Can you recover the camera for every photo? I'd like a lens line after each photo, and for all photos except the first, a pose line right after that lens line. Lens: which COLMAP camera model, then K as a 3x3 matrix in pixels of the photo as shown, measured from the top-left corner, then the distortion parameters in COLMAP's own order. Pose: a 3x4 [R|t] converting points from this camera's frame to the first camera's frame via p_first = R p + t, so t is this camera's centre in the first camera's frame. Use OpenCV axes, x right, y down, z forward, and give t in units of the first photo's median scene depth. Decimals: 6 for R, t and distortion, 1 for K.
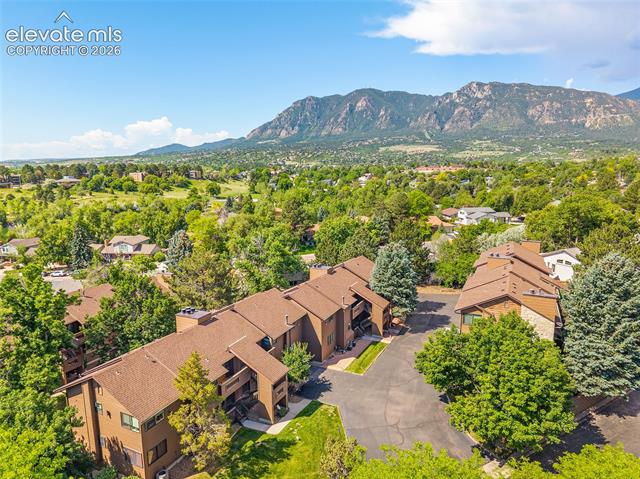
lens RADIAL K [[436.7, 0, 320.0], [0, 436.7, 239.5], [0, 0, 1]] dist [0.035531, -0.043093]
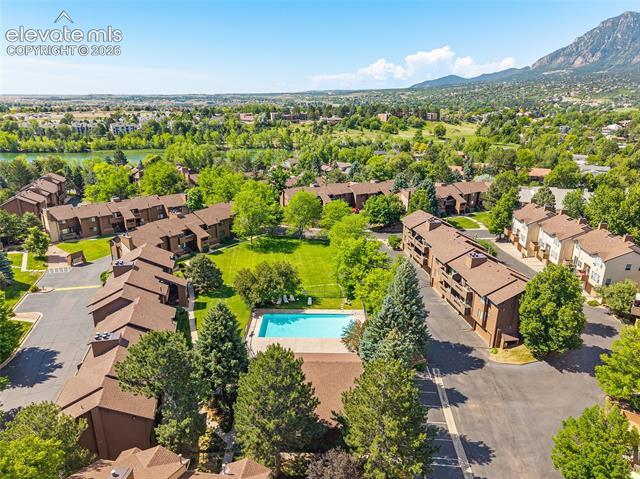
lens RADIAL K [[436.7, 0, 320.0], [0, 436.7, 239.5], [0, 0, 1]] dist [0.035531, -0.043093]
pose [[0.833861, 0.186905, -0.519367, 0.145807], [-0.110817, 0.978455, 0.174197, -0.000296], [0.540736, -0.087701, 0.836608, -0.169789]]
